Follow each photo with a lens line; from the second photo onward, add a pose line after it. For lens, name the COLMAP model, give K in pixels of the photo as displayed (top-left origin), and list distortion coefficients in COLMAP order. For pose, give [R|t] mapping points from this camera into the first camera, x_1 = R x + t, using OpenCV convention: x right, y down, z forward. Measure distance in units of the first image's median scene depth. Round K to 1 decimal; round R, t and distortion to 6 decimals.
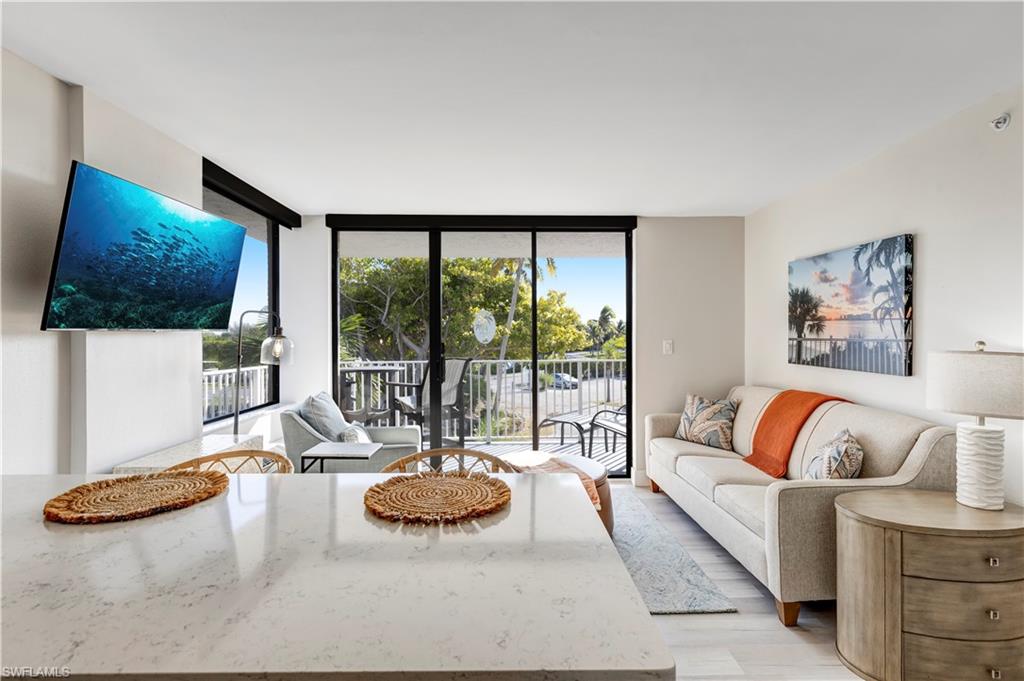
lens RADIAL K [[467.0, 0, 516.4], [0, 467.0, 335.6], [0, 0, 1]] dist [0.000062, 0.000088]
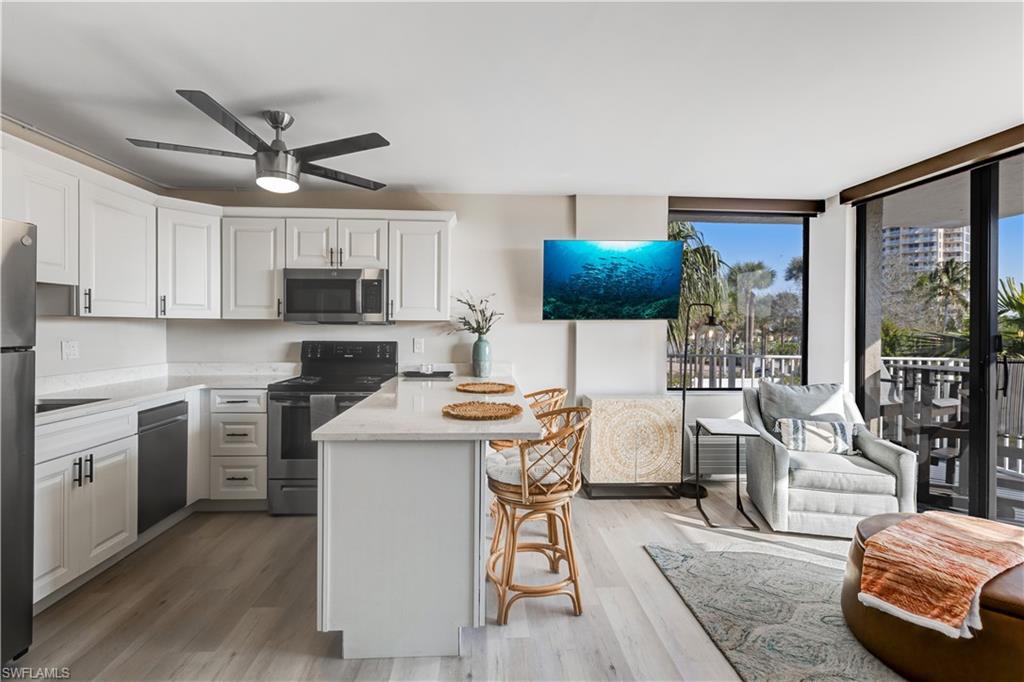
lens RADIAL K [[468.4, 0, 509.6], [0, 468.4, 331.4], [0, 0, 1]] dist [0.002654, -0.000281]
pose [[0.035418, 0.010255, -0.999320, 0.757081], [-0.005311, 0.999935, 0.010073, 0.011877], [0.999358, 0.004950, 0.035470, 0.486995]]
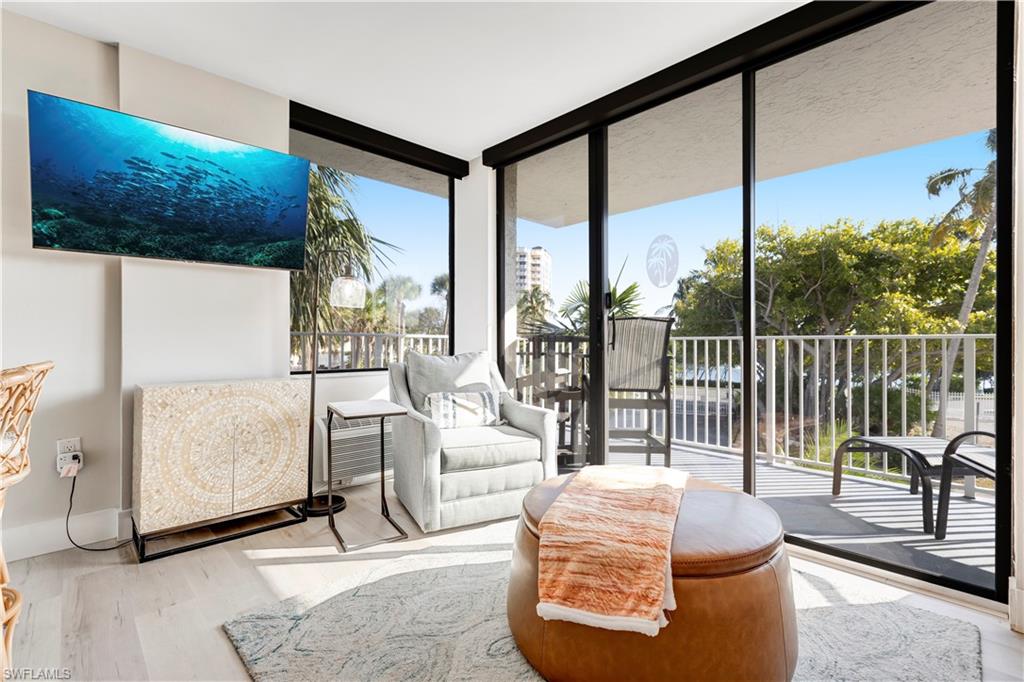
lens RADIAL K [[465.8, 0, 512.0], [0, 465.8, 341.0], [0, 0, 1]] dist [0.004551, -0.000274]
pose [[0.675206, -0.000073, -0.737629, 0.411972], [-0.000316, 1.000000, -0.000388, 0.139640], [0.737629, 0.000495, 0.675206, 0.695752]]
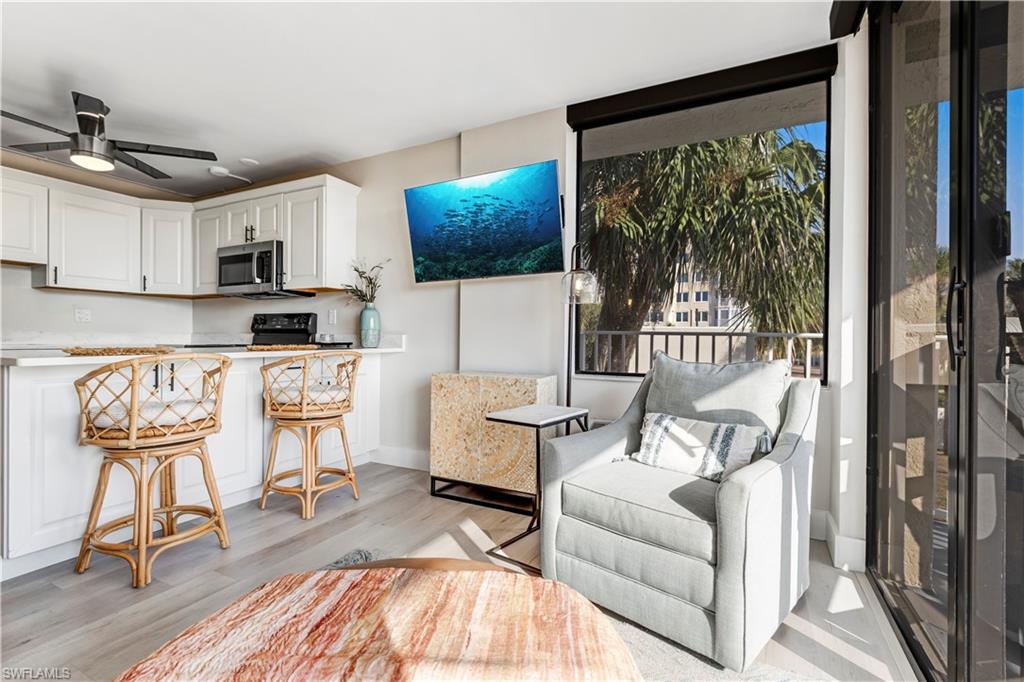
lens RADIAL K [[468.7, 0, 506.3], [0, 468.7, 339.4], [0, 0, 1]] dist [0.002637, 0.000478]
pose [[-0.479501, -0.002118, -0.877539, 0.313005], [-0.006582, 0.999978, 0.001183, 0.136431], [0.877517, 0.006343, -0.479504, 1.427795]]
